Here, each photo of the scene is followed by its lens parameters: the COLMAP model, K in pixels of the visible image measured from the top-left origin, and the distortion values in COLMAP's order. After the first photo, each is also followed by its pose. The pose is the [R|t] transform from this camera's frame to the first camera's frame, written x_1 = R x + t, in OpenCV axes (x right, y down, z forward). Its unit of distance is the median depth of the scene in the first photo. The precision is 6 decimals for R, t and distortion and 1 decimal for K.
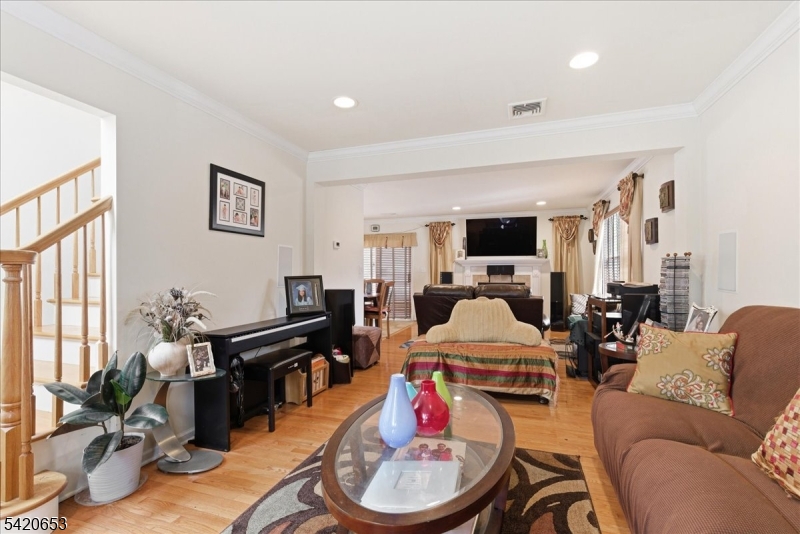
lens RADIAL K [[366.1, 0, 400.0], [0, 366.1, 267.0], [0, 0, 1]] dist [0.001936, -0.000060]
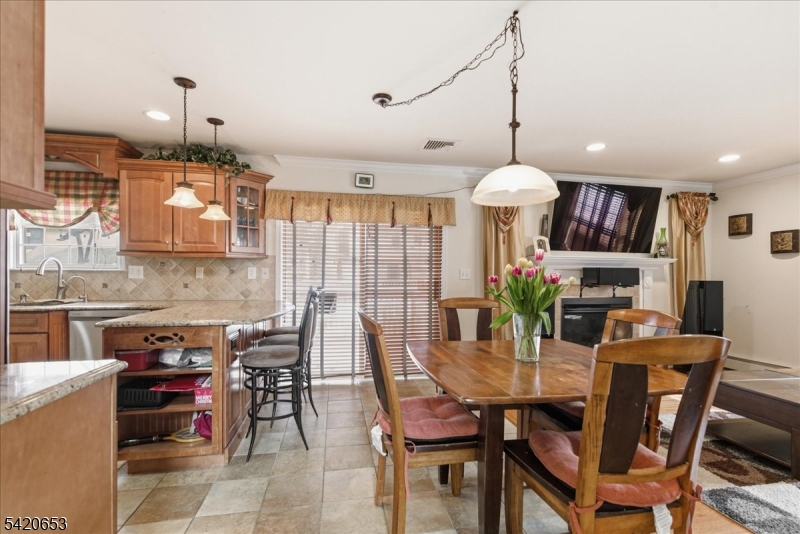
lens RADIAL K [[364.6, 0, 399.2], [0, 364.6, 274.9], [0, 0, 1]] dist [0.000434, -0.000247]
pose [[0.873329, 0.012694, 0.486965, -0.568244], [-0.018253, 0.999811, 0.006672, 0.017162], [-0.486789, -0.014716, 0.873396, 1.312799]]
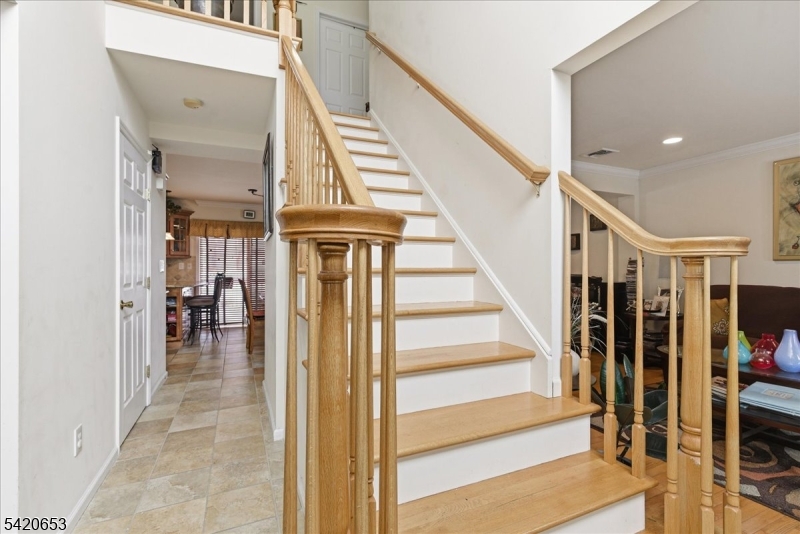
lens RADIAL K [[366.1, 0, 400.0], [0, 366.1, 267.0], [0, 0, 1]] dist [0.001936, -0.000060]
pose [[0.727248, 0.006915, 0.686340, -0.879649], [-0.013080, 0.999907, 0.003785, 0.010213], [-0.686251, -0.011730, 0.727271, 0.366252]]
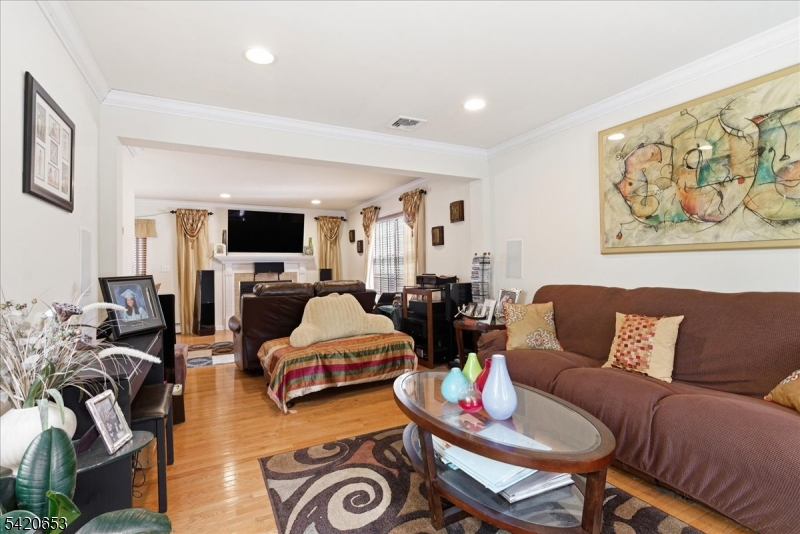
lens RADIAL K [[379.3, 0, 406.3], [0, 379.3, 262.7], [0, 0, 1]] dist [-0.001571, -0.000463]
pose [[0.686616, 0.001316, 0.727019, -0.375208], [0.003254, 0.999983, -0.004883, 0.004346], [-0.727013, 0.005718, 0.686600, 0.145400]]
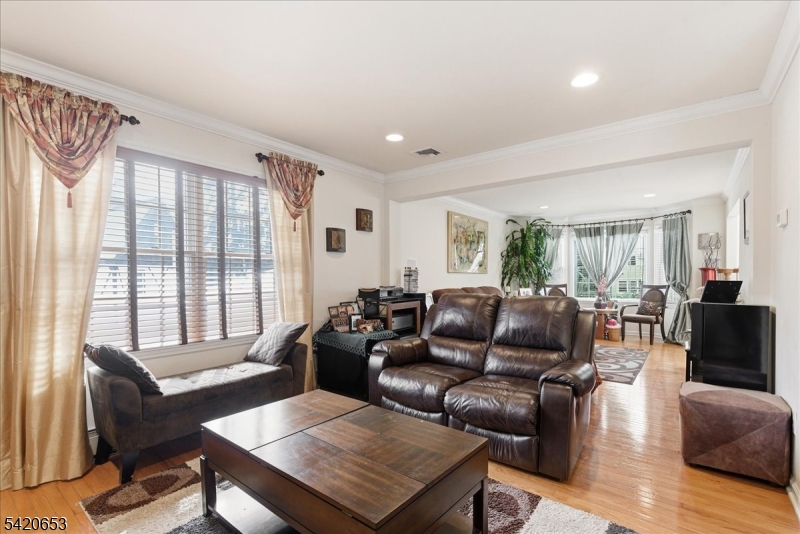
lens RADIAL K [[369.8, 0, 402.6], [0, 369.8, 274.5], [0, 0, 1]] dist [0.001791, -0.000086]
pose [[-0.944135, 0.008871, 0.329440, 0.154870], [0.002481, 0.999801, -0.019812, 0.021811], [-0.329550, -0.017888, -0.943969, 1.894669]]
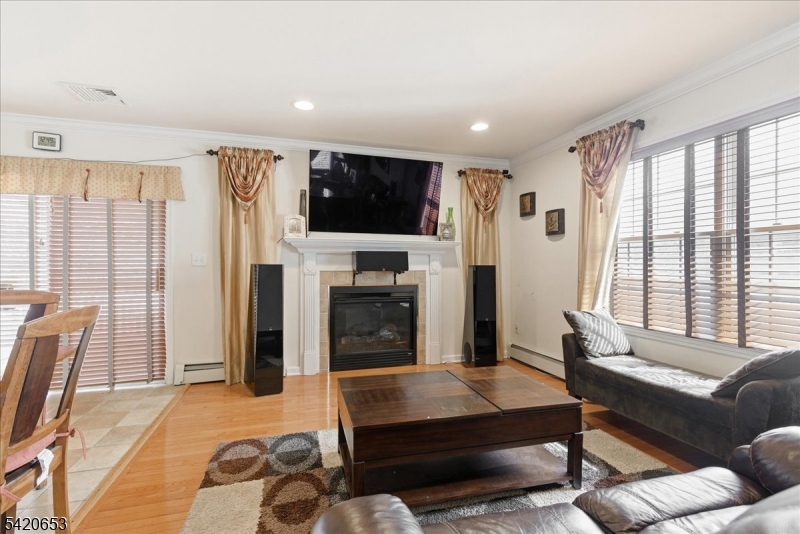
lens RADIAL K [[366.1, 0, 400.0], [0, 366.1, 267.0], [0, 0, 1]] dist [0.001936, -0.000060]
pose [[0.814125, -0.000411, 0.580690, 0.013287], [-0.012114, 0.999770, 0.017691, 0.014539], [-0.580564, -0.021437, 0.813932, 1.137693]]
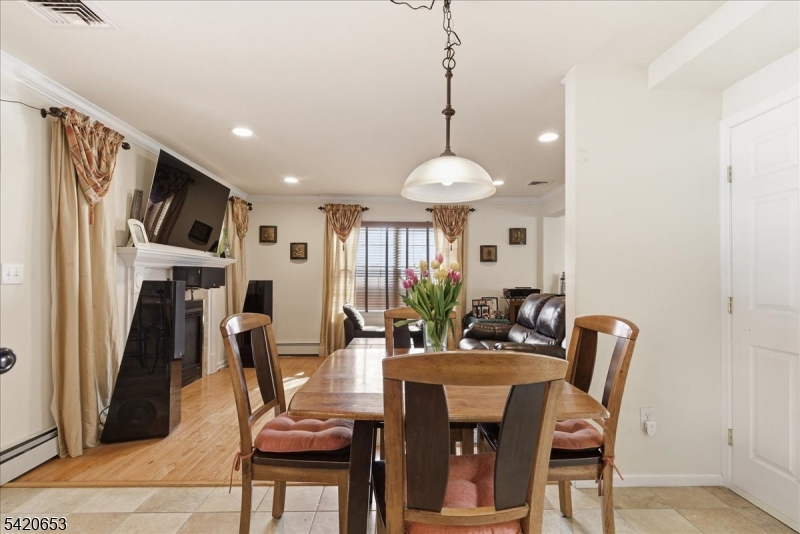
lens RADIAL K [[369.8, 0, 402.6], [0, 369.8, 274.5], [0, 0, 1]] dist [0.001791, -0.000086]
pose [[-0.348089, 0.010483, 0.937403, -0.583758], [-0.017239, 0.999697, -0.017581, 0.018715], [-0.937303, -0.022279, -0.347803, 1.809647]]
